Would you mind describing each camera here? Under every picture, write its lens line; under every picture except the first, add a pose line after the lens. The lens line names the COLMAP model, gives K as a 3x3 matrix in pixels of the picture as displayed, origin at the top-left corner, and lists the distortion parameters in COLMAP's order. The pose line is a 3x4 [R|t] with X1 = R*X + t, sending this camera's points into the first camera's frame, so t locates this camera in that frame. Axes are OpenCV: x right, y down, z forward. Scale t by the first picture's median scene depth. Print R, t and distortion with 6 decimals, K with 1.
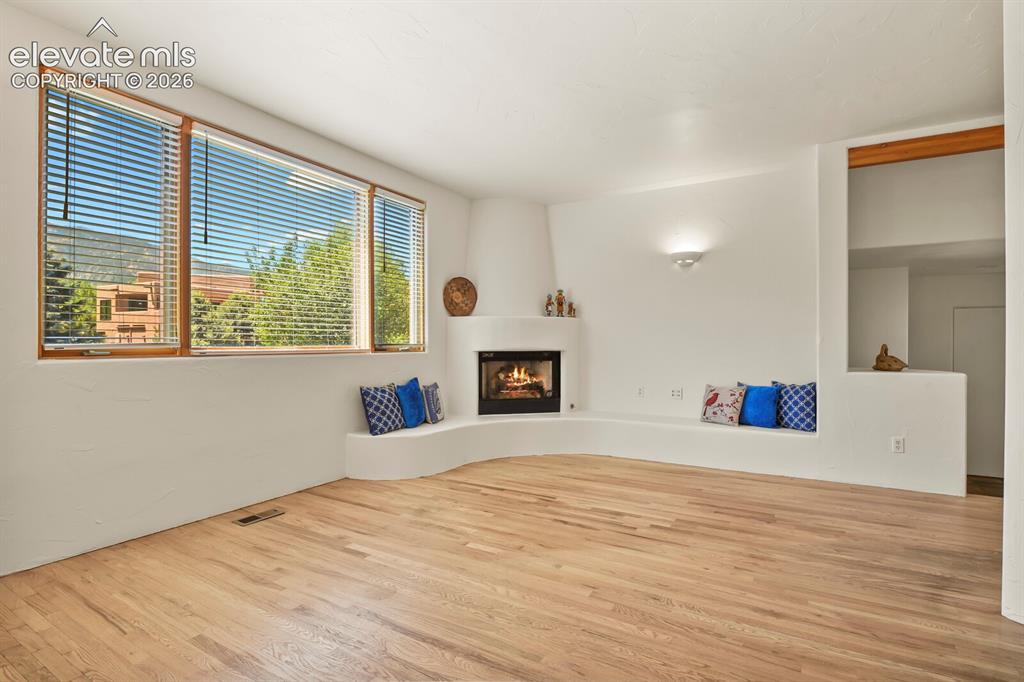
lens RADIAL K [[498.0, 0, 521.5], [0, 498.0, 340.1], [0, 0, 1]] dist [-0.001562, -0.009703]
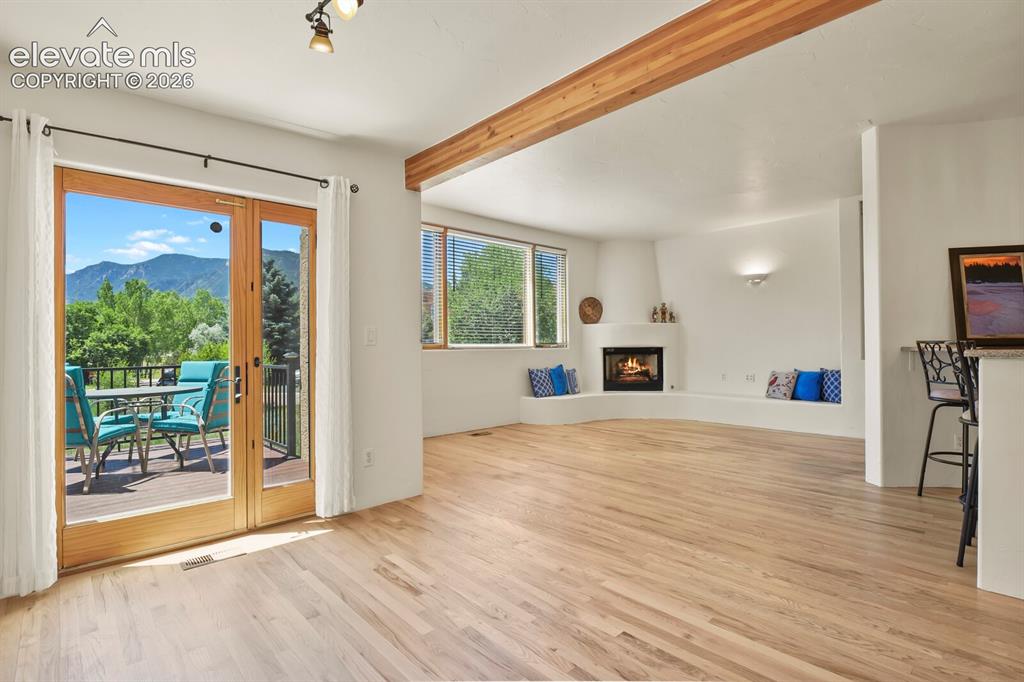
lens RADIAL K [[496.0, 0, 512.0], [0, 496.0, 341.0], [0, 0, 1]] dist [-0.022190, -0.000015]
pose [[0.952996, -0.009215, -0.302843, 0.116327], [0.008552, 0.999957, -0.003517, 0.007079], [0.302863, 0.000761, 0.953034, -0.549732]]
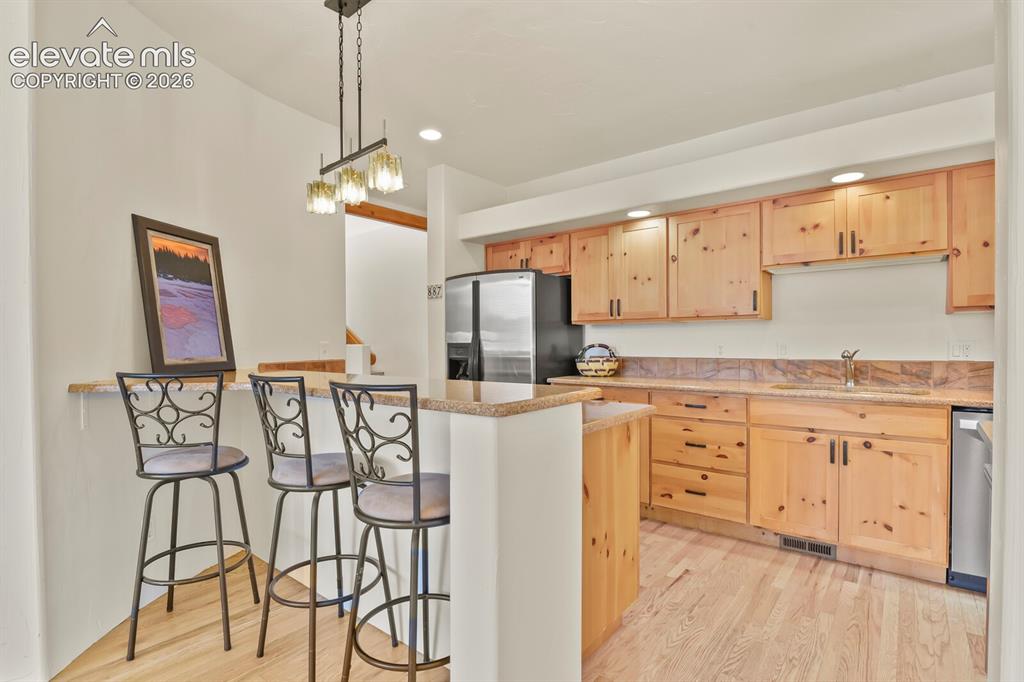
lens RADIAL K [[496.9, 0, 515.8], [0, 496.9, 349.7], [0, 0, 1]] dist [-0.002870, -0.008444]
pose [[0.148483, -0.018106, 0.988749, 0.134363], [0.004491, 0.999834, 0.017634, -0.016060], [-0.988905, 0.001822, 0.148540, -0.005554]]
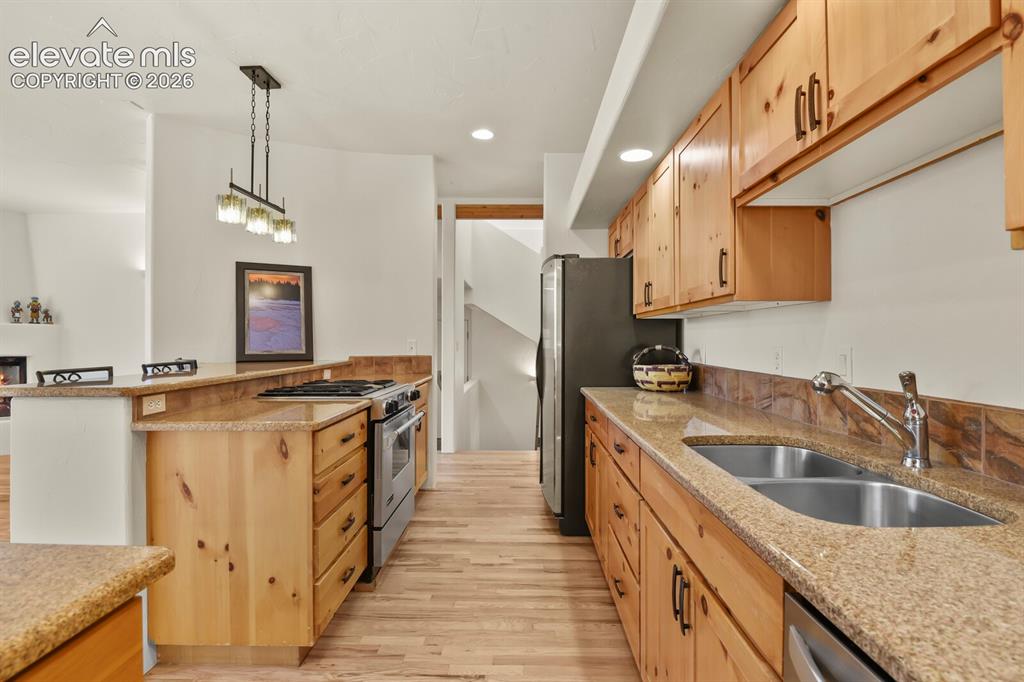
lens RADIAL K [[498.0, 0, 521.5], [0, 498.0, 340.1], [0, 0, 1]] dist [-0.001562, -0.009703]
pose [[0.870485, -0.001712, 0.492193, 0.573051], [-0.000117, 0.999993, 0.003685, -0.019498], [-0.492196, -0.003265, 0.870479, -0.488444]]
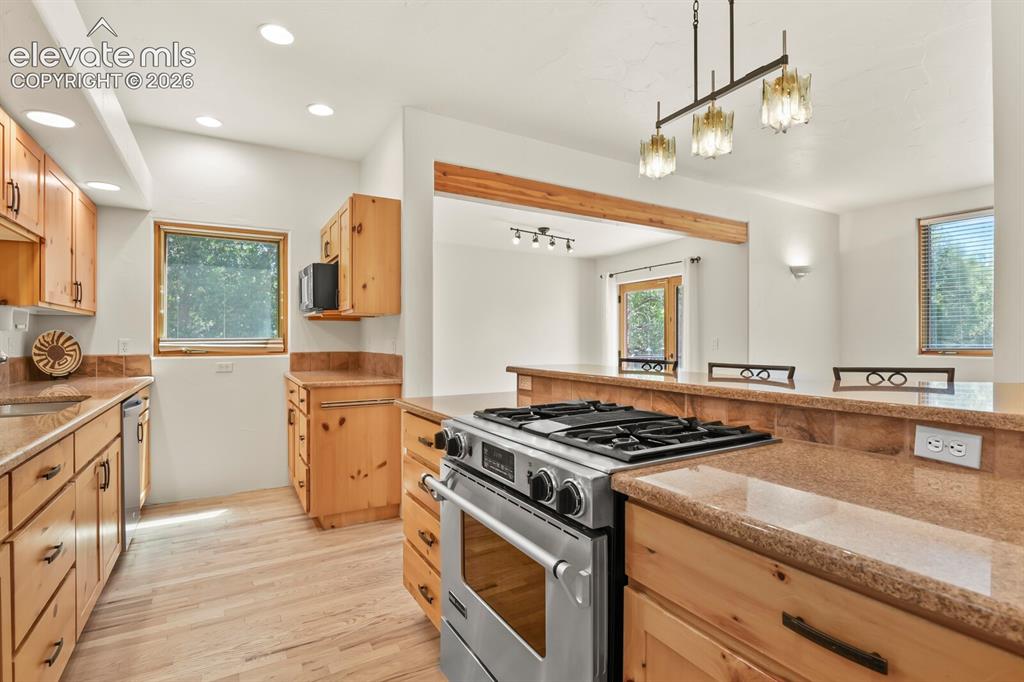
lens RADIAL K [[496.0, 0, 512.0], [0, 496.0, 341.0], [0, 0, 1]] dist [-0.022190, -0.000015]
pose [[-0.491208, -0.002045, -0.871040, 0.995163], [0.001898, 0.999992, -0.003419, -0.009424], [0.871040, -0.003333, -0.491200, 0.278022]]
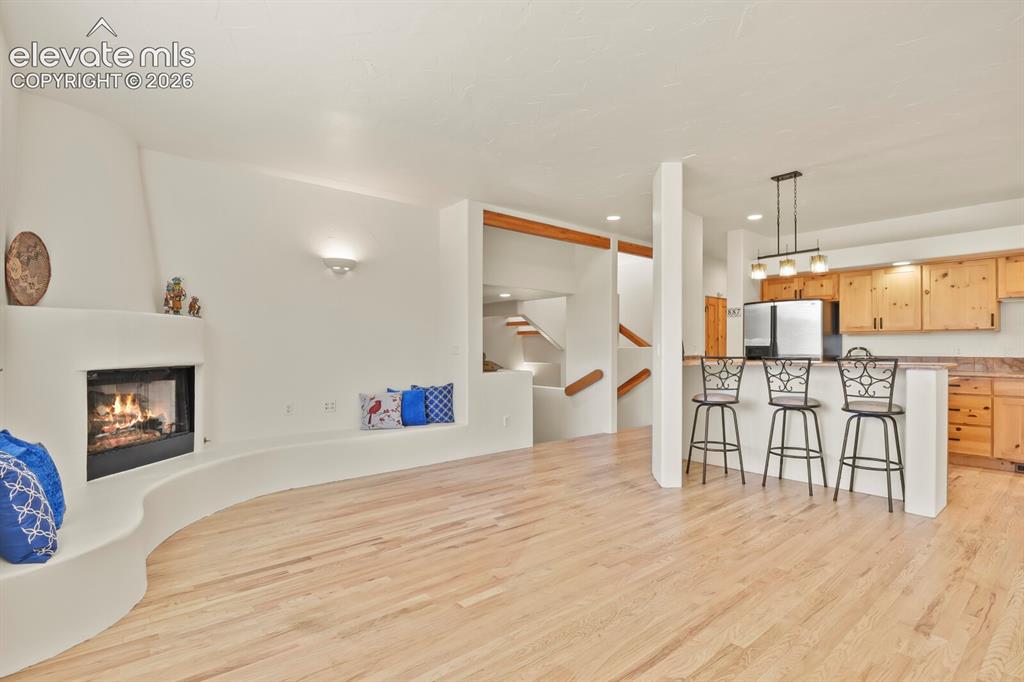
lens RADIAL K [[496.9, 0, 515.8], [0, 496.9, 349.7], [0, 0, 1]] dist [-0.002870, -0.008444]
pose [[0.336493, -0.003828, 0.941678, -0.525414], [-0.003371, 0.999980, 0.005269, -0.007165], [-0.941680, -0.004948, 0.336473, 0.403374]]
